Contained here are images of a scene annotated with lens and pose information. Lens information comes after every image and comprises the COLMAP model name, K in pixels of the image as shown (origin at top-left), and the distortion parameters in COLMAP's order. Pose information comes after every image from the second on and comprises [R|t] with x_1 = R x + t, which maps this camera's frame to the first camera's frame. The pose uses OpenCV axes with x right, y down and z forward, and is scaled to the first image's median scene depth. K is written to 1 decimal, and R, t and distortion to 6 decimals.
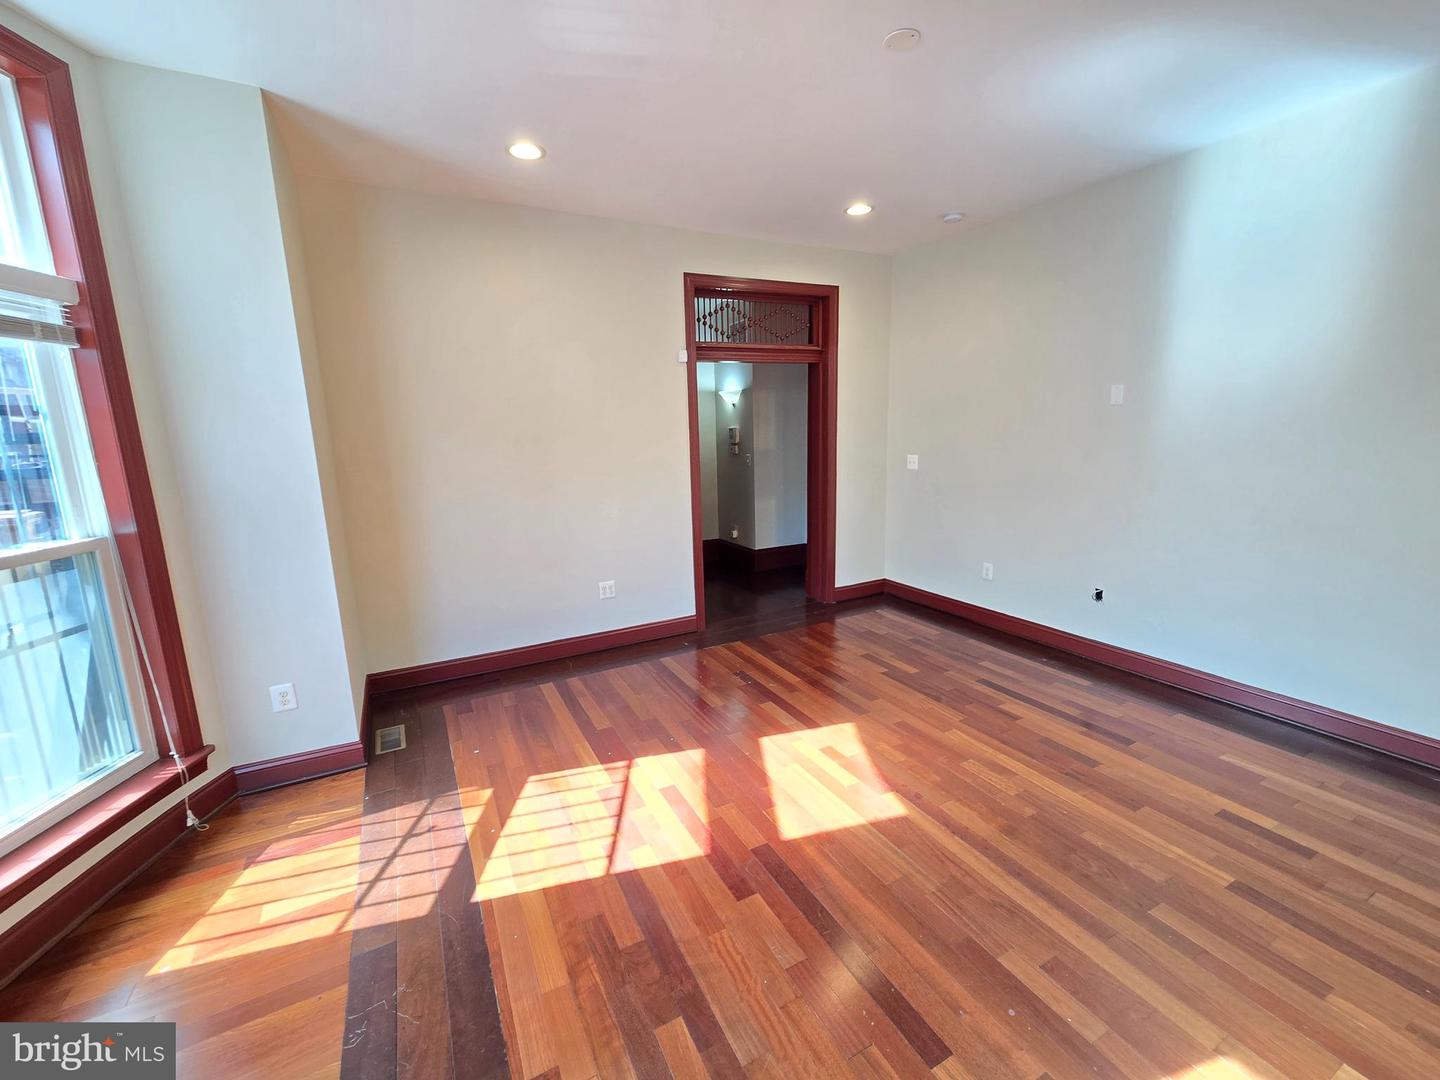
lens RADIAL K [[591.5, 0, 715.2], [0, 591.5, 536.0], [0, 0, 1]] dist [0.000556, 0.000407]
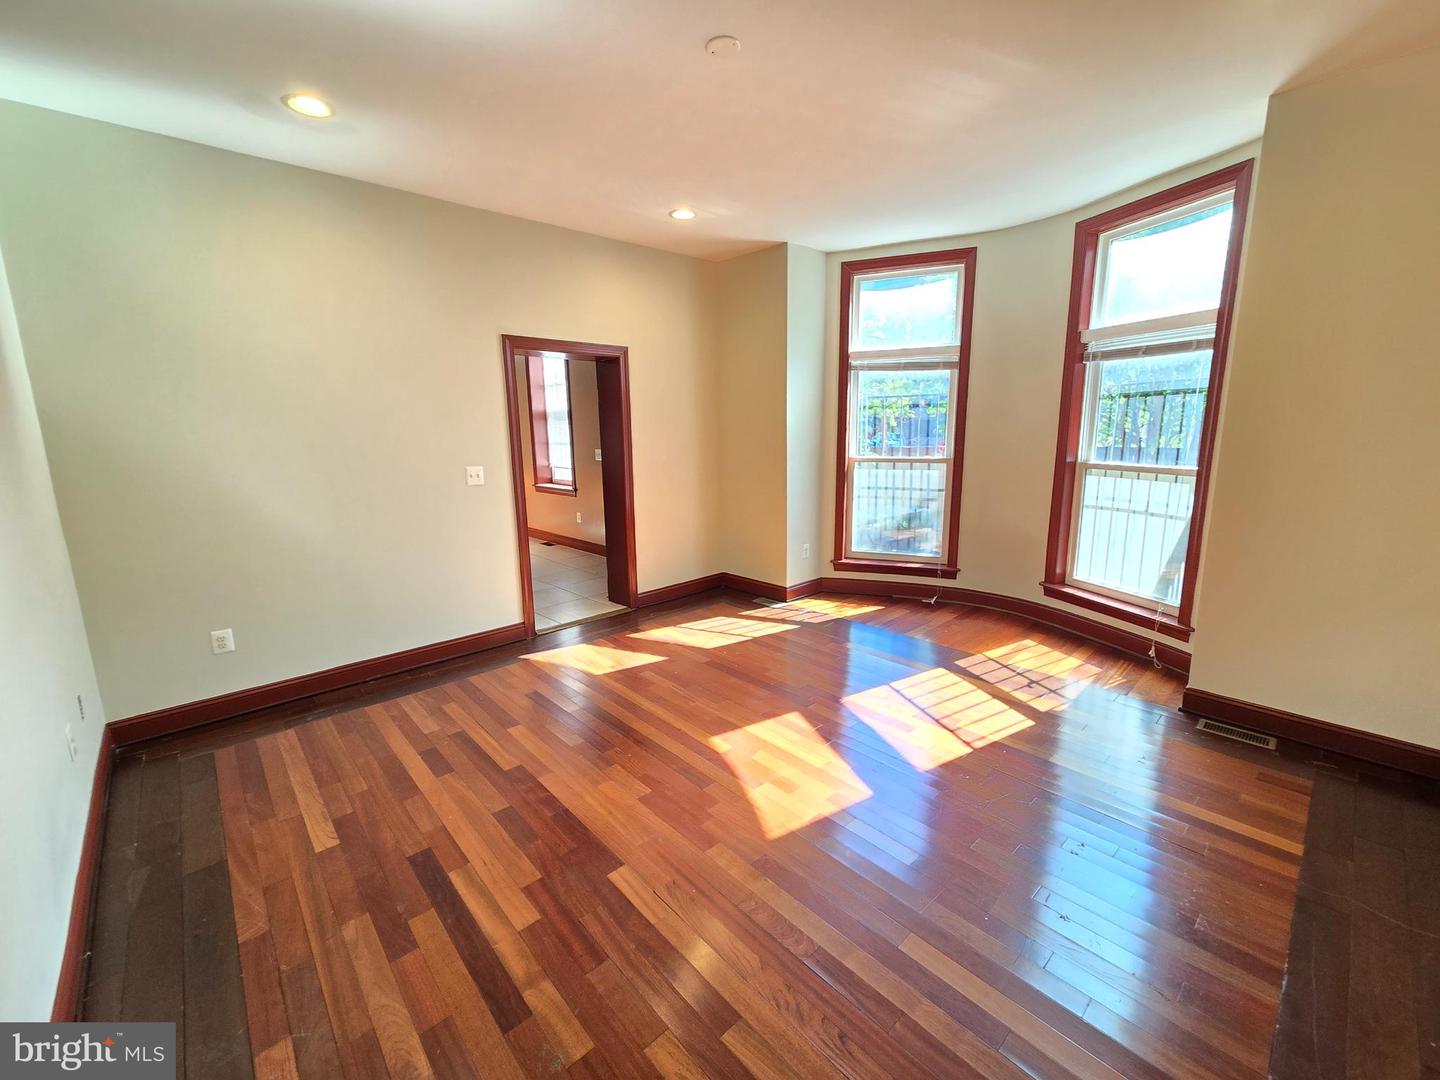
lens RADIAL K [[604.8, 0, 725.8], [0, 604.8, 533.5], [0, 0, 1]] dist [-0.001350, -0.000187]
pose [[-0.963165, 0.095748, -0.251290, 0.547610], [-0.000143, 0.934282, 0.356535, -0.366295], [0.268913, 0.343438, -0.899854, 1.918931]]
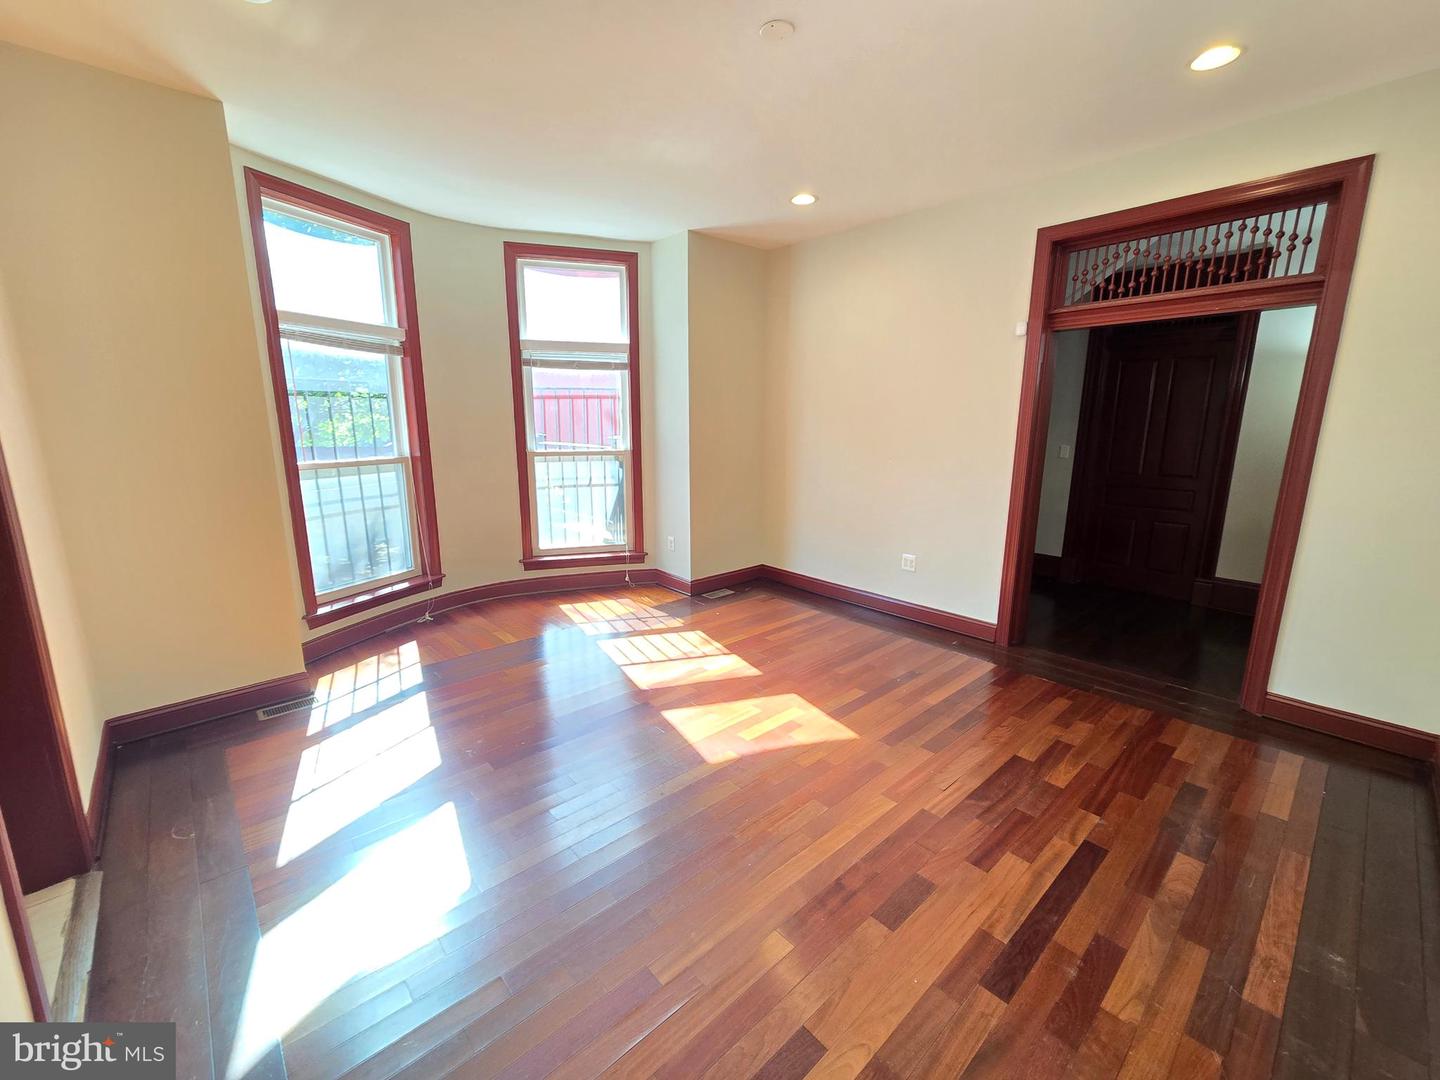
lens RADIAL K [[591.5, 0, 715.2], [0, 591.5, 536.0], [0, 0, 1]] dist [0.000556, 0.000407]
pose [[0.255466, 0.225653, -0.940116, 1.226888], [-0.185825, 0.965712, 0.181301, -0.142419], [0.948792, 0.128381, 0.288638, 0.607782]]
